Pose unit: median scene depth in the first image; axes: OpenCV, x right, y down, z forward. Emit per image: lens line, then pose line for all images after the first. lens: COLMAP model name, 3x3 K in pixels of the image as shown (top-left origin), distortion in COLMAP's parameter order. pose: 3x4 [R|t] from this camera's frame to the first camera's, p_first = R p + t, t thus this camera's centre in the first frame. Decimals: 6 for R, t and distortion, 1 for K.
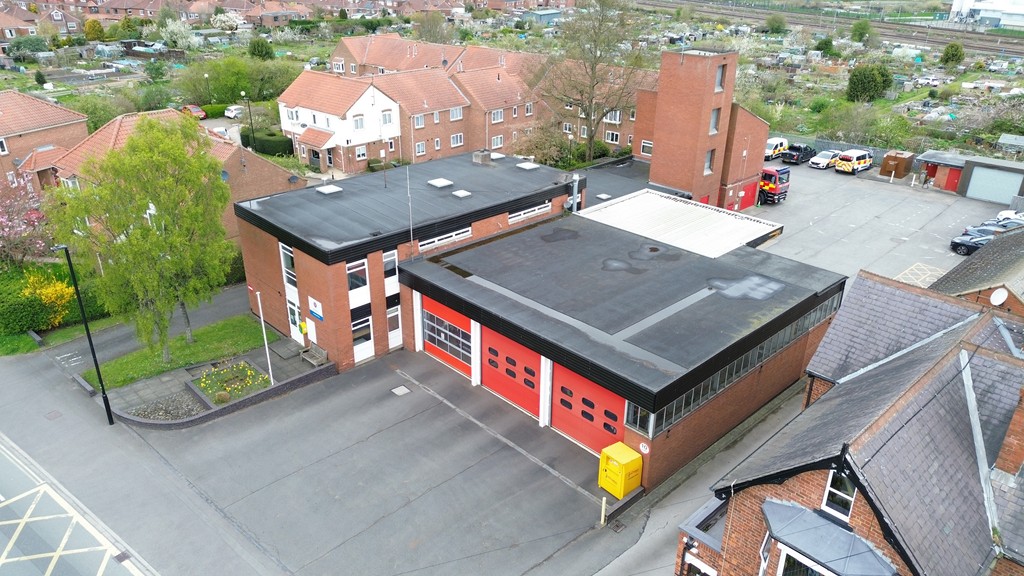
lens RADIAL K [[724.0, 0, 511.7], [0, 724.0, 284.6], [0, 0, 1]] dist [0.076149, -0.070093]
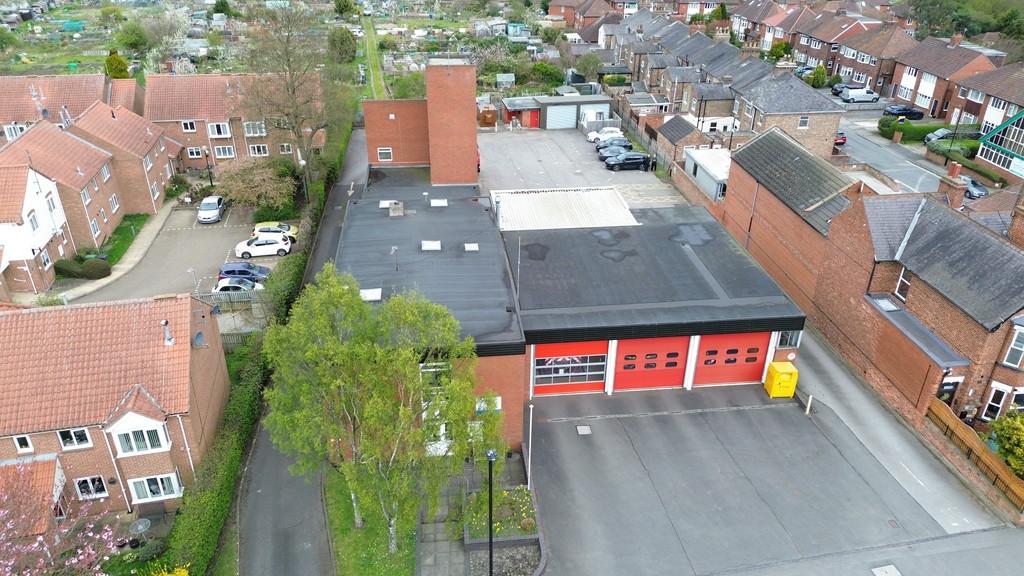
lens RADIAL K [[724.0, 0, 511.7], [0, 724.0, 284.6], [0, 0, 1]] dist [0.076149, -0.070093]
pose [[0.605392, -0.384503, 0.696892, -0.803570], [0.330238, 0.917994, 0.219614, -0.296303], [-0.724185, 0.097188, 0.682723, 0.280947]]
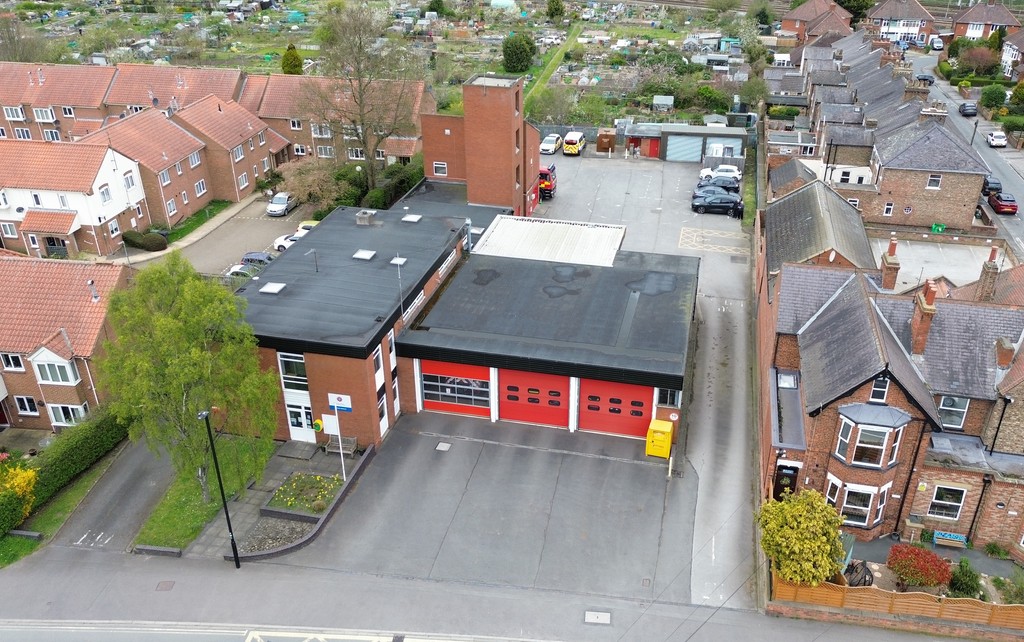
lens RADIAL K [[844.3, 0, 544.8], [0, 844.3, 328.3], [0, 0, 1]] dist [0.080647, -0.077744]
pose [[0.828463, -0.271357, 0.489913, -0.556502], [0.233685, 0.962479, 0.137935, -0.159742], [-0.508961, 0.000212, 0.860790, -0.198421]]
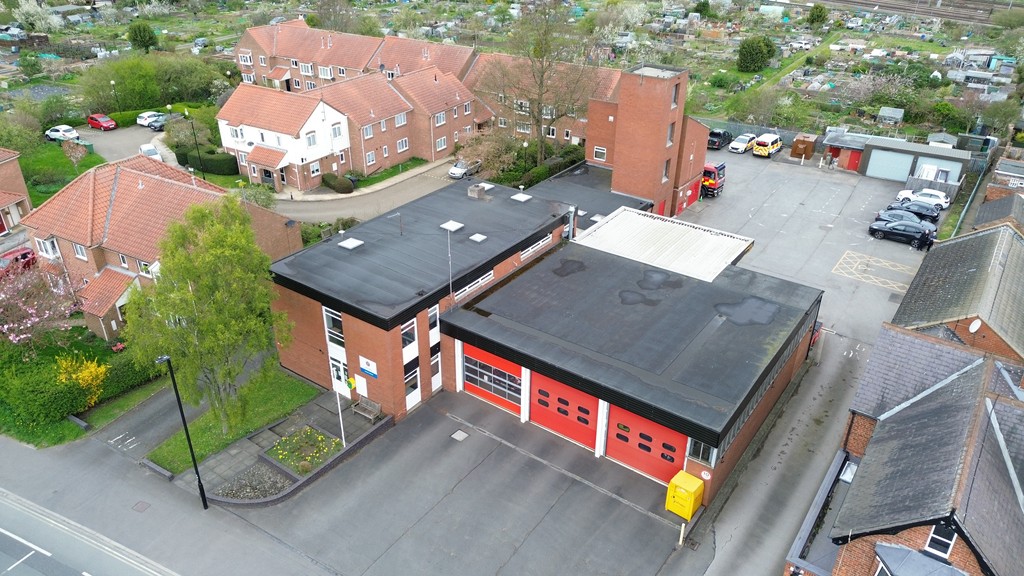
lens RADIAL K [[724.0, 0, 511.7], [0, 724.0, 284.6], [0, 0, 1]] dist [0.076149, -0.070093]
pose [[0.983151, -0.089822, 0.159205, -0.206174], [0.078319, 0.993941, 0.077122, -0.141918], [-0.165167, -0.063353, 0.984229, -0.066809]]
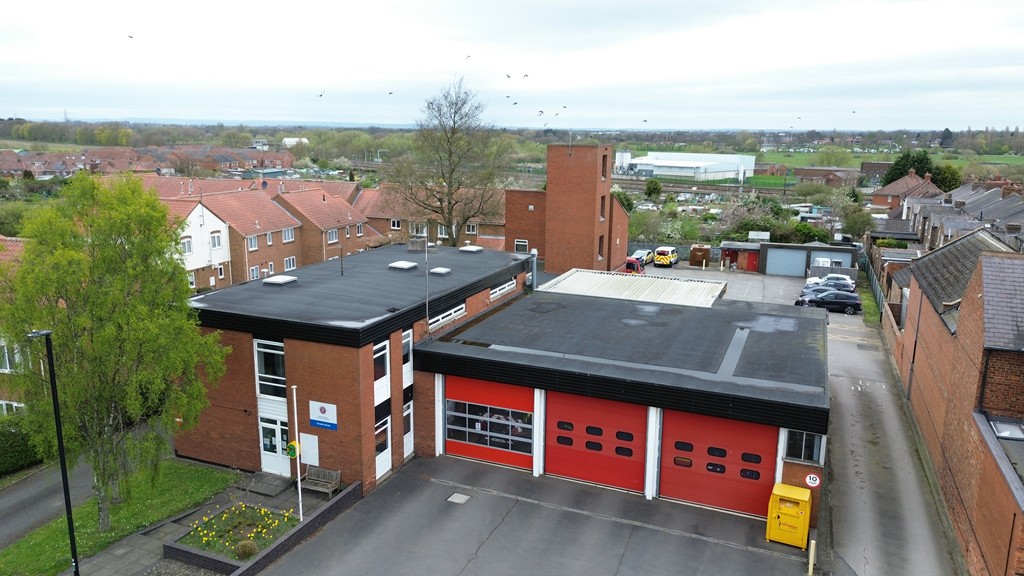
lens RADIAL K [[724.0, 0, 511.7], [0, 724.0, 284.6], [0, 0, 1]] dist [0.076149, -0.070093]
pose [[0.917034, -0.084316, 0.389794, -0.349273], [0.166256, 0.969239, -0.181480, 0.066987], [-0.362502, 0.231229, 0.902843, 0.189769]]
